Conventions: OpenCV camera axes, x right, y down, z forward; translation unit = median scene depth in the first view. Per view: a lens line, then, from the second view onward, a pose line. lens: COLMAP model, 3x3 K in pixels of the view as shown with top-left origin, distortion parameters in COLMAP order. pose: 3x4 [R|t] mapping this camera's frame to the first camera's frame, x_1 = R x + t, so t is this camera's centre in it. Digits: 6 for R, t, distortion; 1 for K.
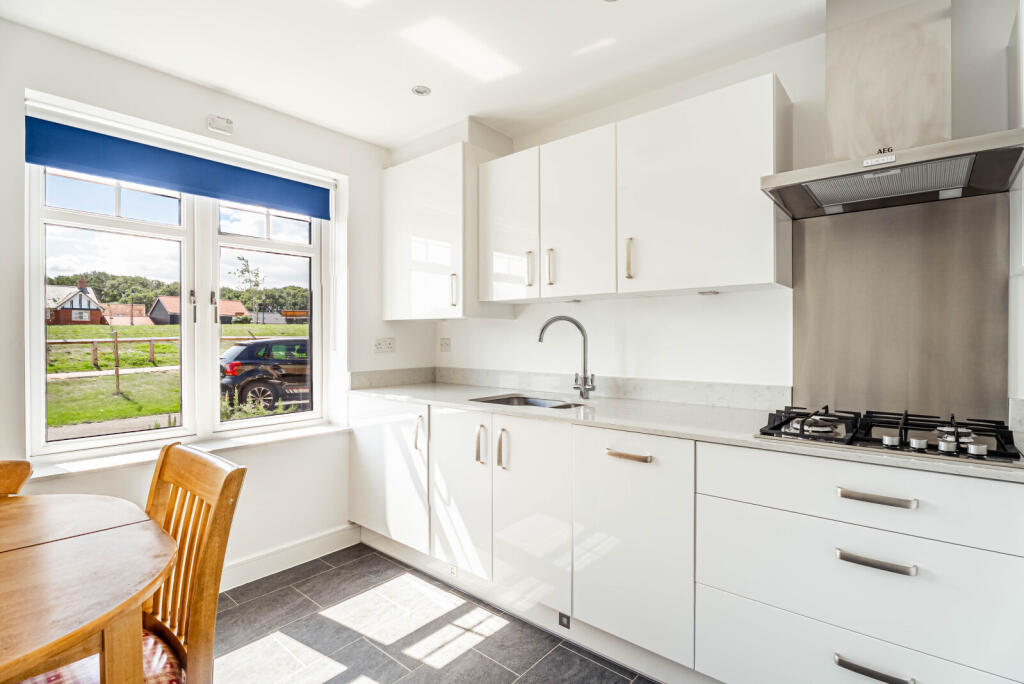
lens RADIAL K [[499.4, 0, 520.5], [0, 499.4, 340.4], [0, 0, 1]] dist [-0.004914, 0.000429]
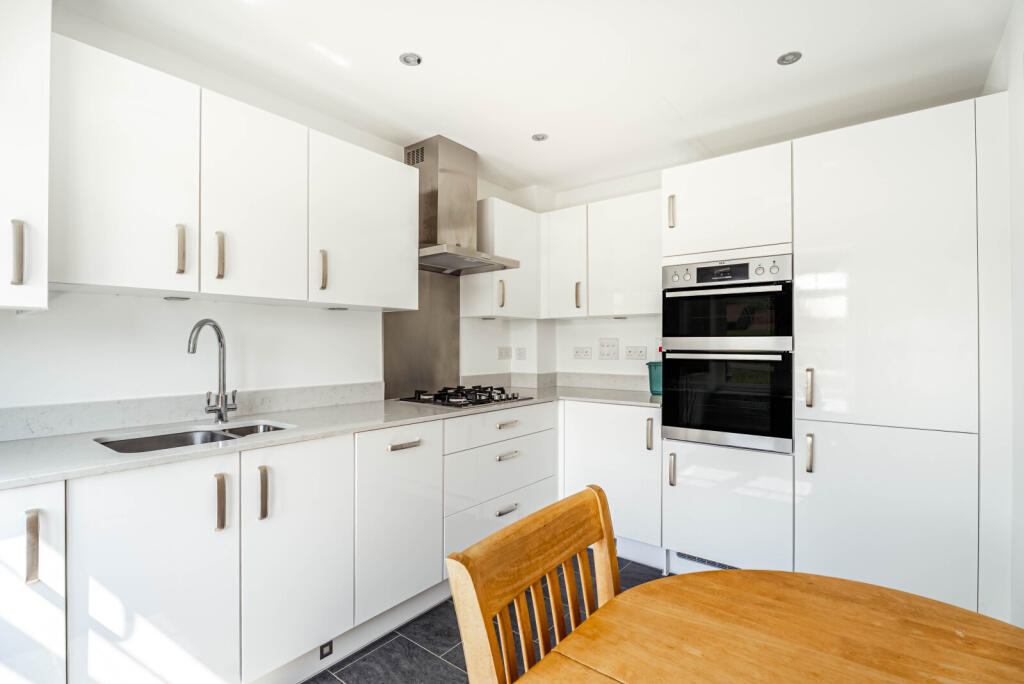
lens RADIAL K [[499.4, 0, 520.1], [0, 499.4, 342.9], [0, 0, 1]] dist [-0.004914, 0.000429]
pose [[-0.030595, 0.009812, 0.999484, -0.742796], [0.009139, 0.999913, -0.009537, 0.000305], [-0.999490, 0.008842, -0.030682, 0.570209]]
